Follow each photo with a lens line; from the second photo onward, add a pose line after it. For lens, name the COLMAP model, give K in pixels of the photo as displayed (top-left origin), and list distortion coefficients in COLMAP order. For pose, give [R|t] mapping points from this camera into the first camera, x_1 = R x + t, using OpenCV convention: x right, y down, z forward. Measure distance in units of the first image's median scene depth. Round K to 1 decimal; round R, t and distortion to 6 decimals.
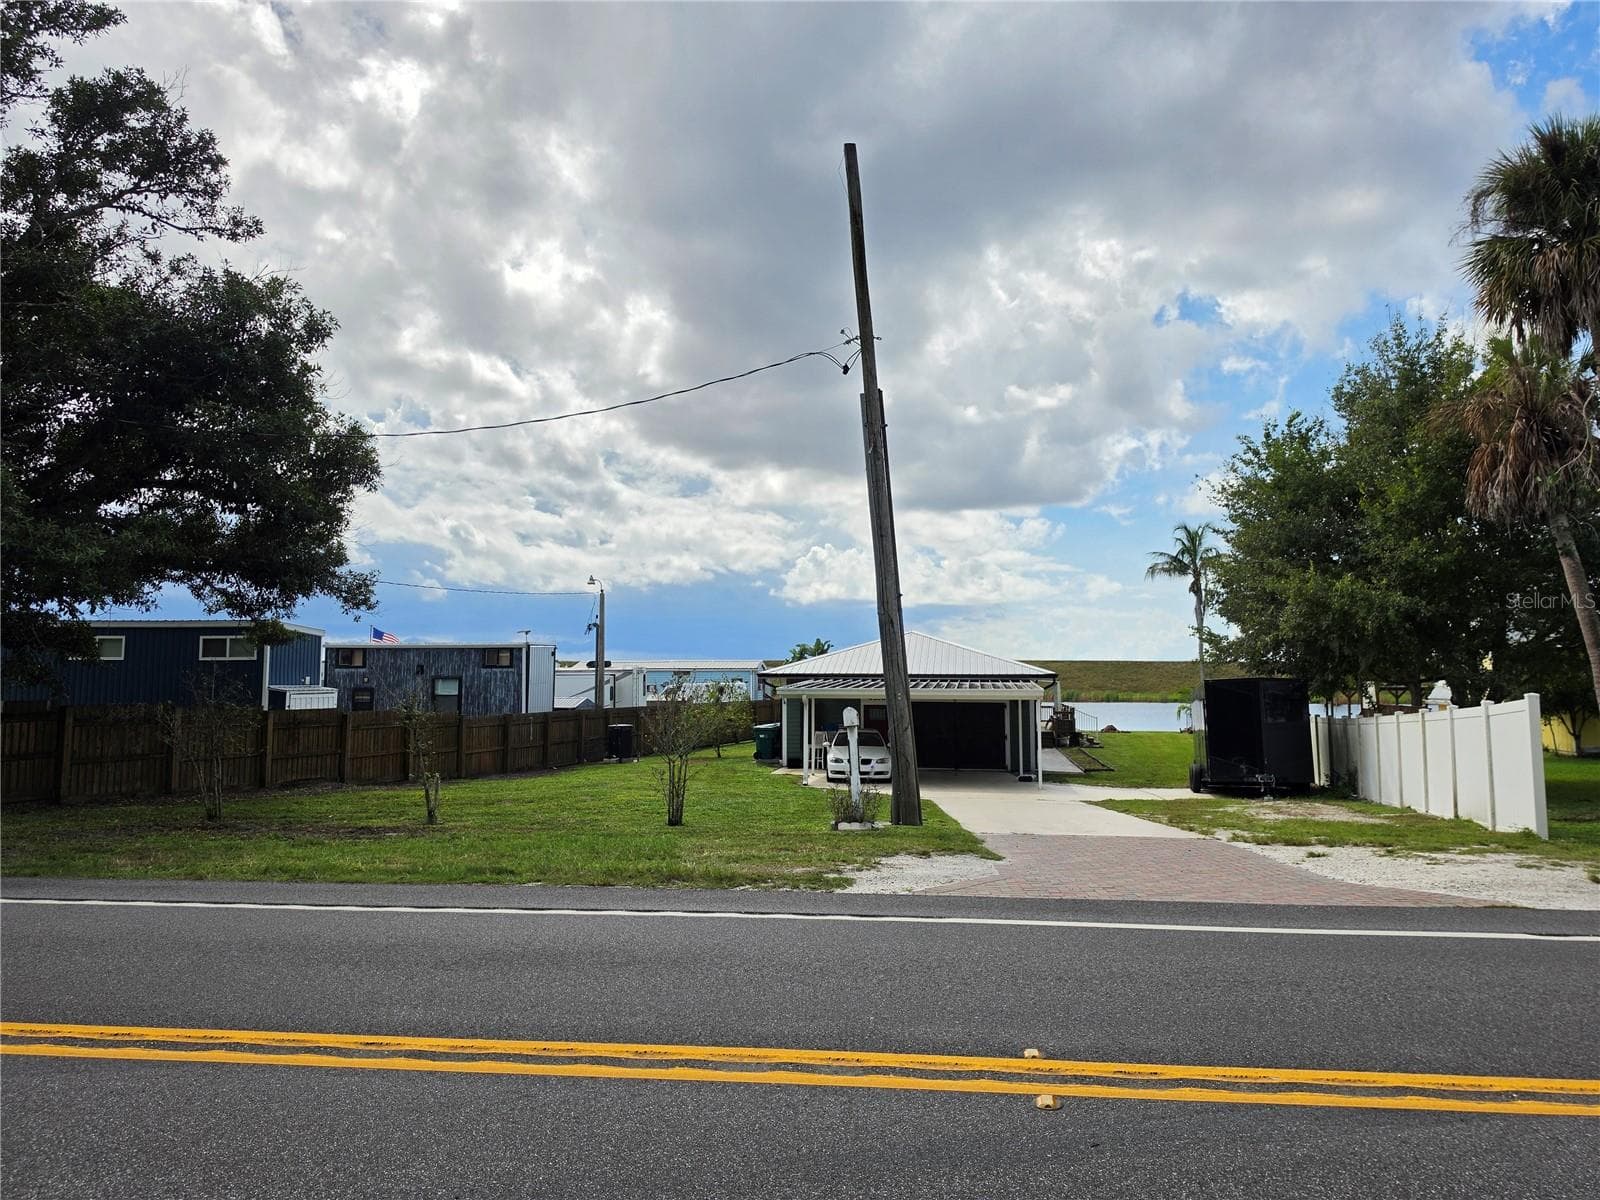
lens RADIAL K [[1161.4, 0, 813.4], [0, 1161.4, 547.8], [0, 0, 1]] dist [0.070066, -0.082402]
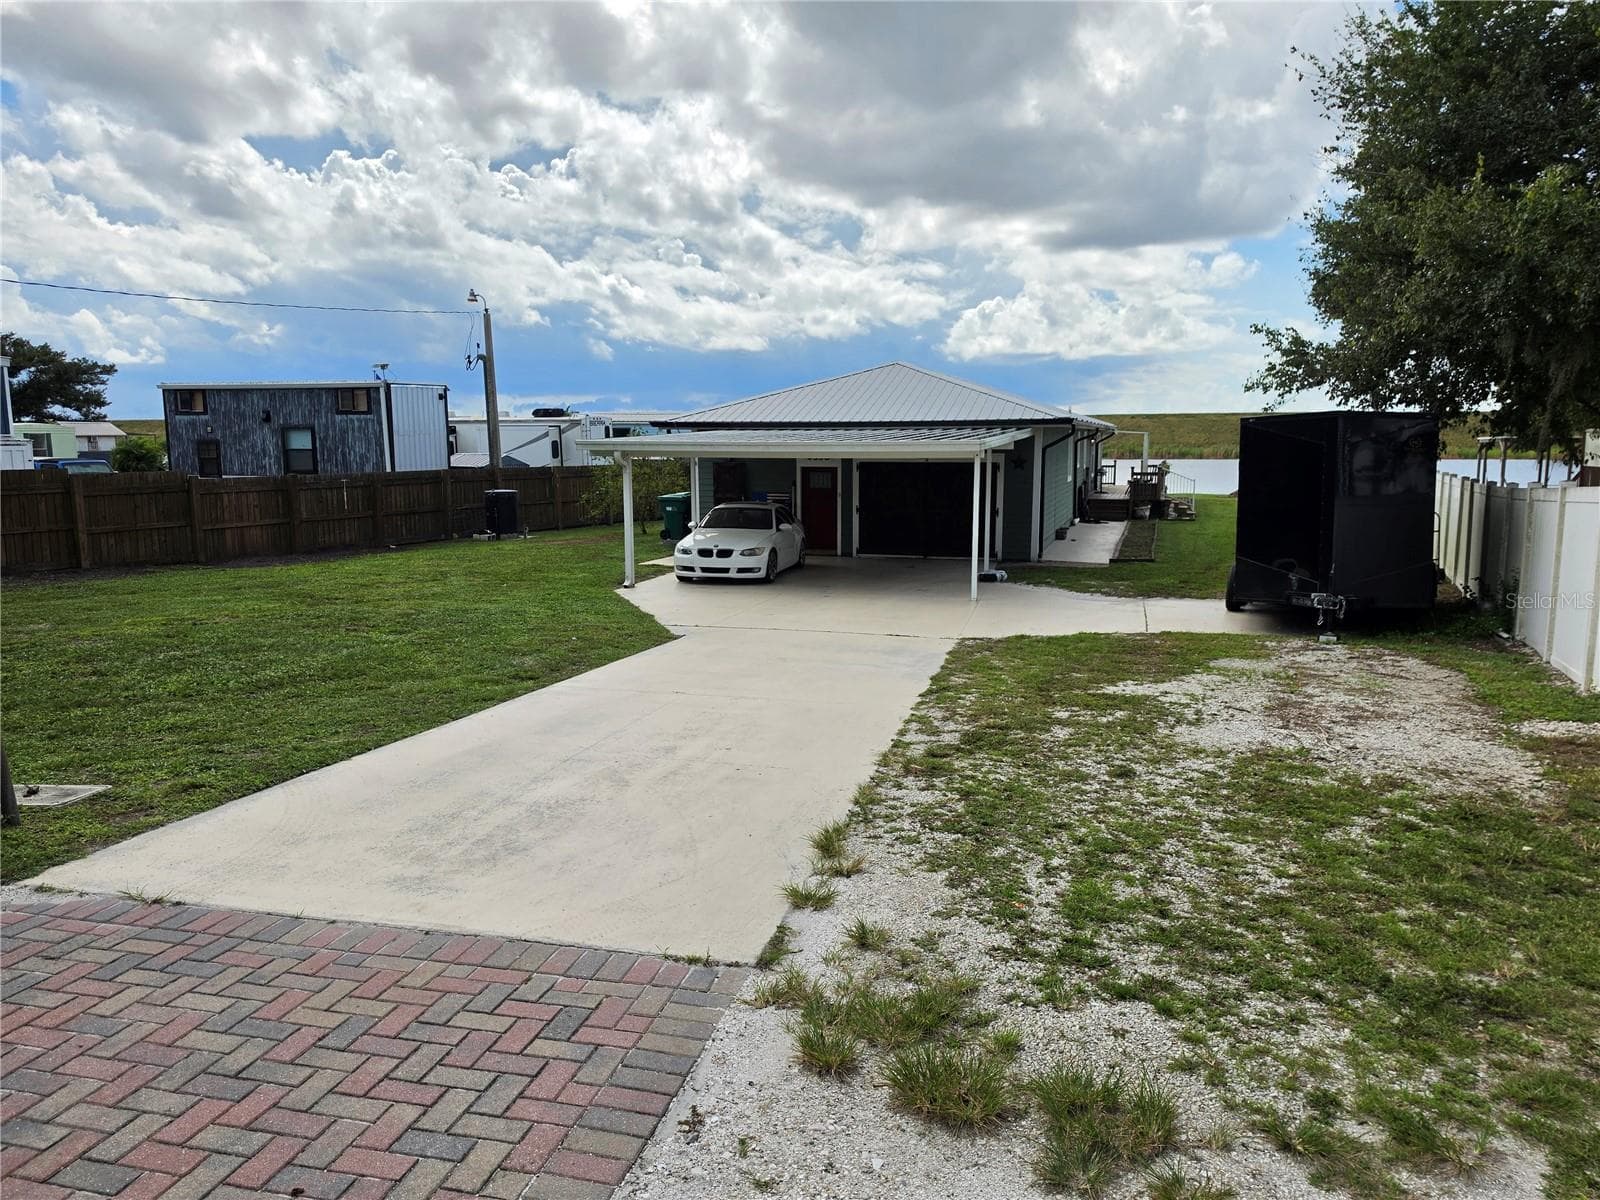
lens RADIAL K [[1131.3, 0, 820.6], [0, 1131.3, 586.9], [0, 0, 1]] dist [0.040396, -0.036638]
pose [[0.987114, 0.019129, -0.158870, 0.217742], [0.019688, 0.970766, 0.239218, 0.056059], [0.158801, -0.239263, 0.957881, 0.426291]]
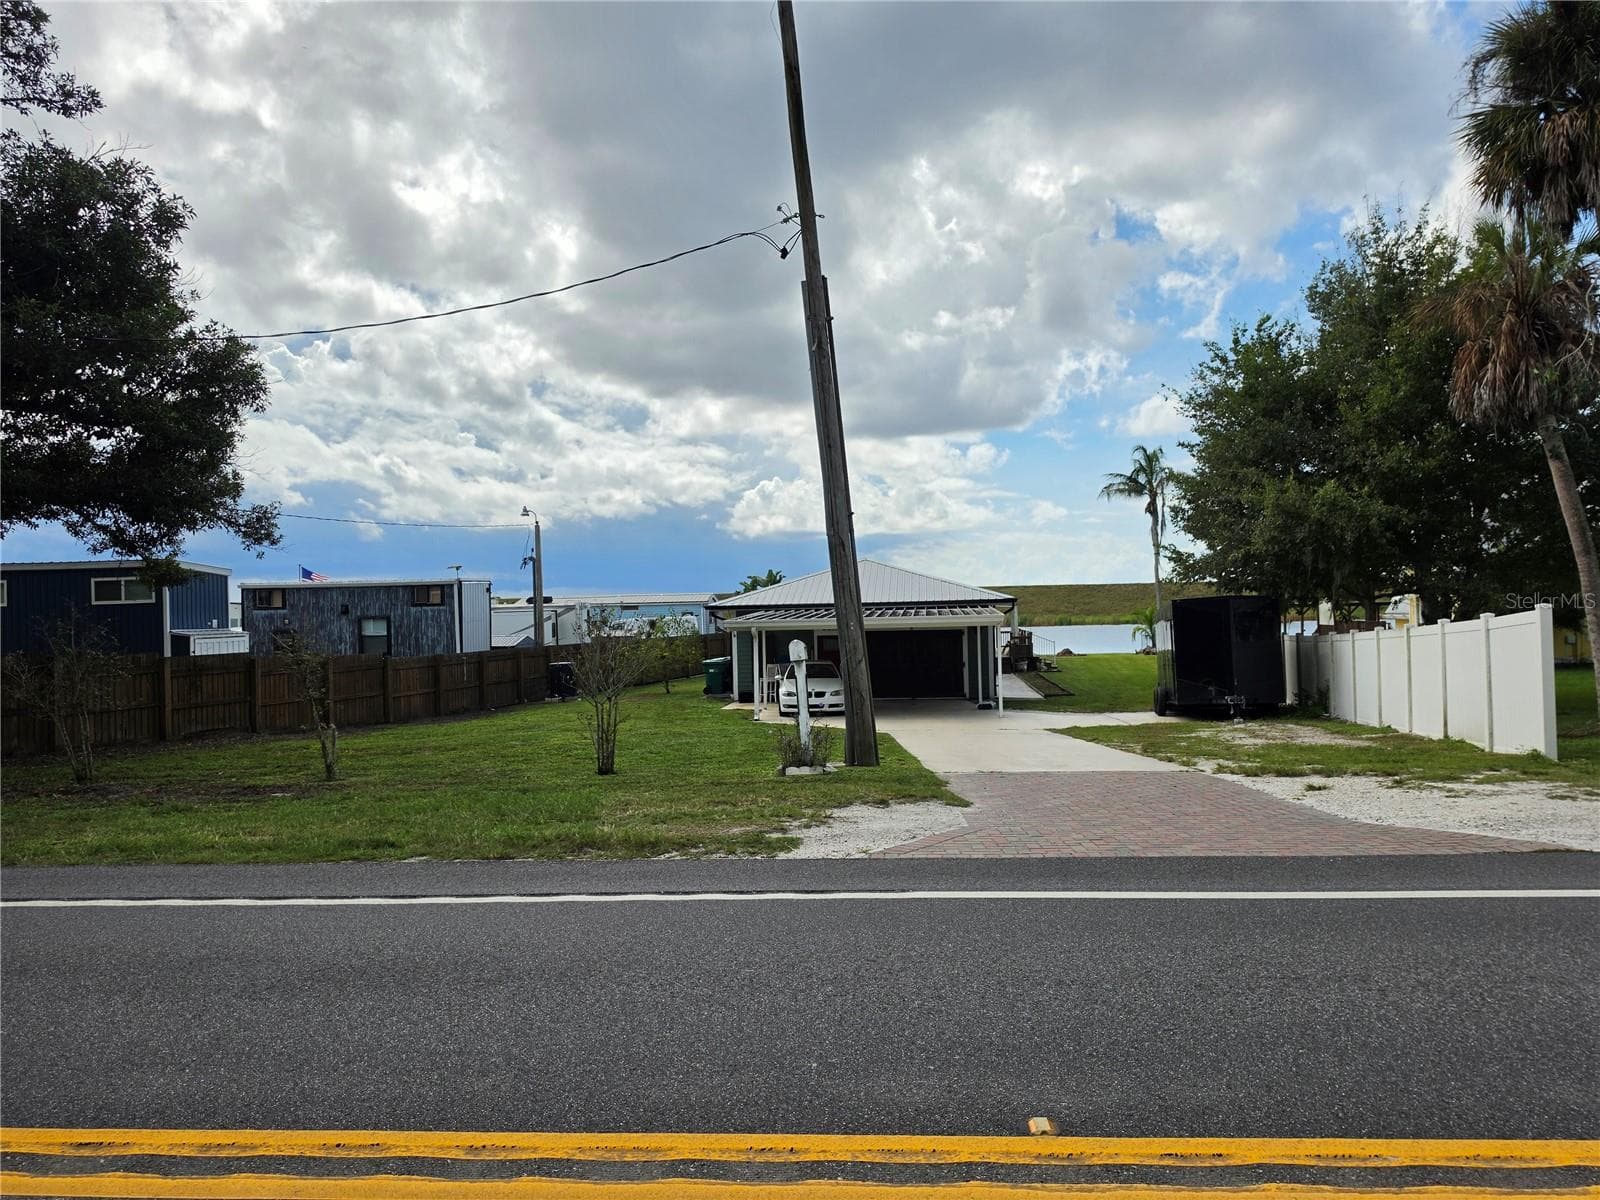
lens RADIAL K [[1161.4, 0, 817.4], [0, 1161.4, 583.6], [0, 0, 1]] dist [0.070066, -0.082402]
pose [[0.998831, -0.023588, 0.042201, 0.006124], [0.019718, 0.995757, 0.089880, 0.008464], [-0.044142, -0.088943, 0.995058, 0.066426]]
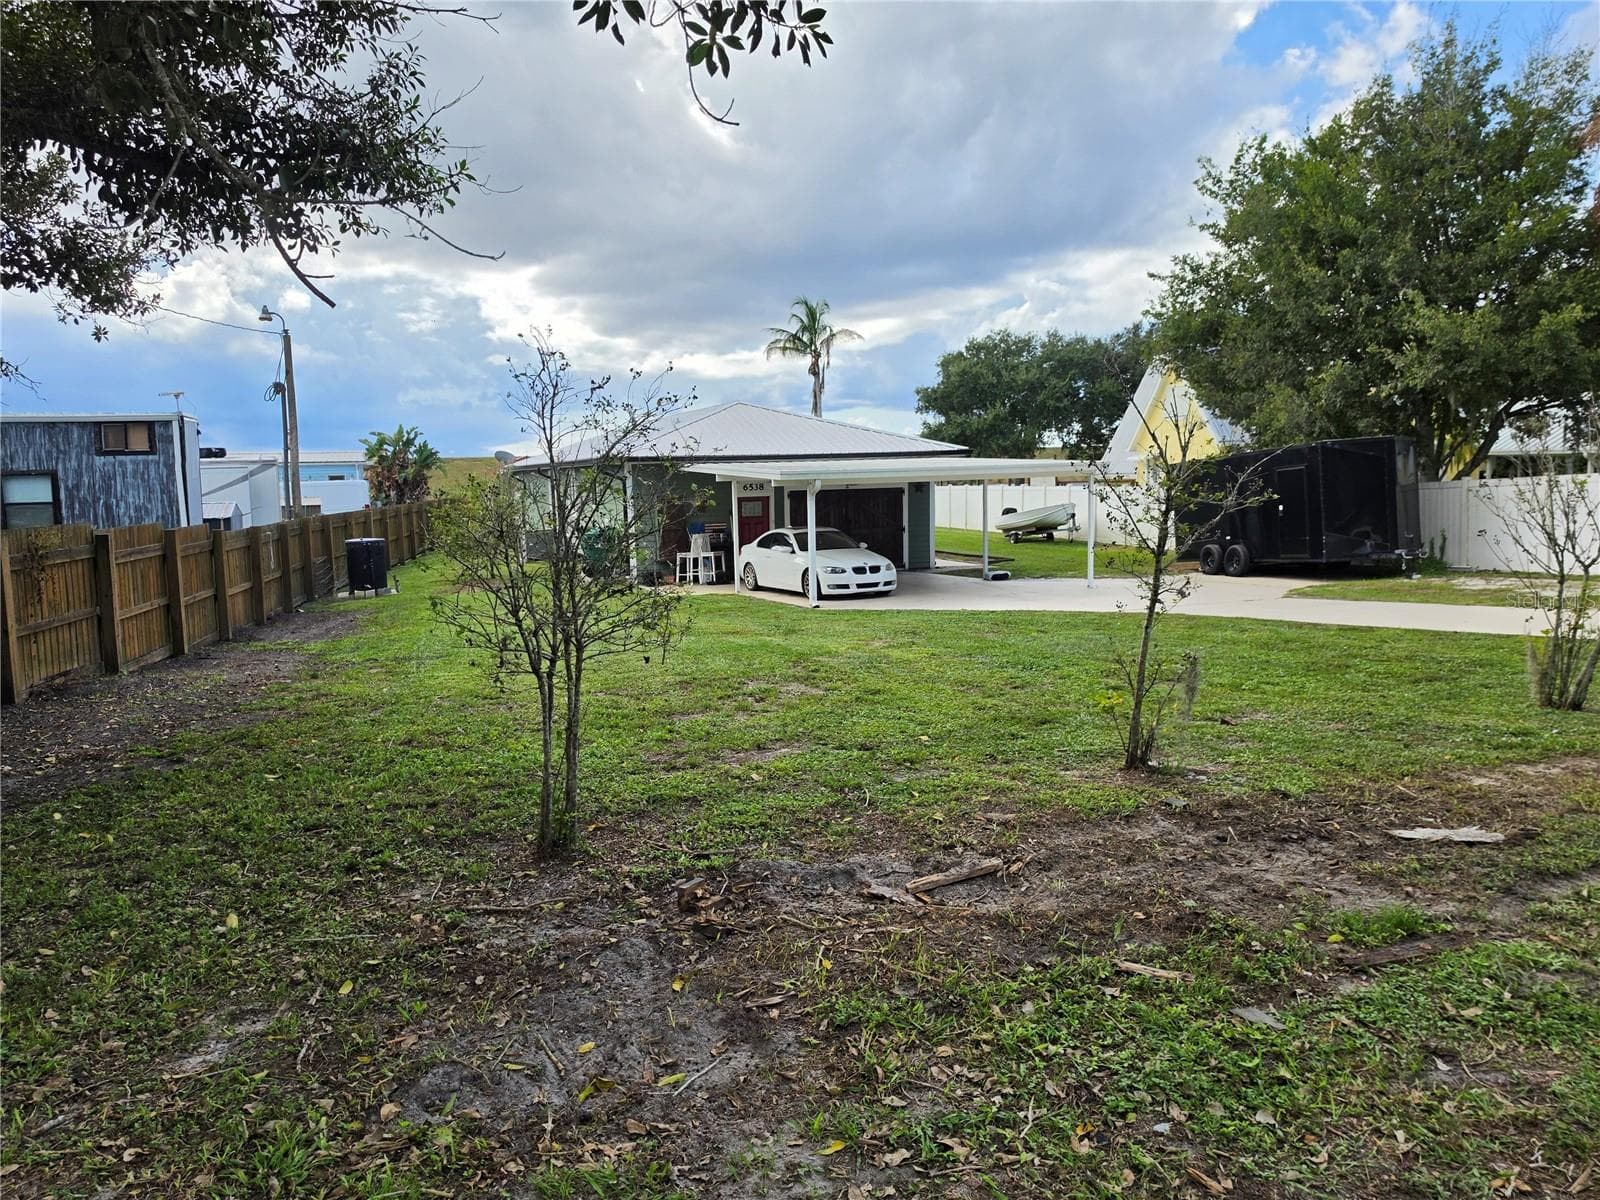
lens RADIAL K [[1161.4, 0, 779.5], [0, 1161.4, 552.5], [0, 0, 1]] dist [0.070066, -0.082402]
pose [[0.878563, -0.056423, 0.474281, -0.373826], [-0.026773, 0.985619, 0.166850, 0.059718], [-0.476875, -0.159286, 0.864418, 0.437091]]
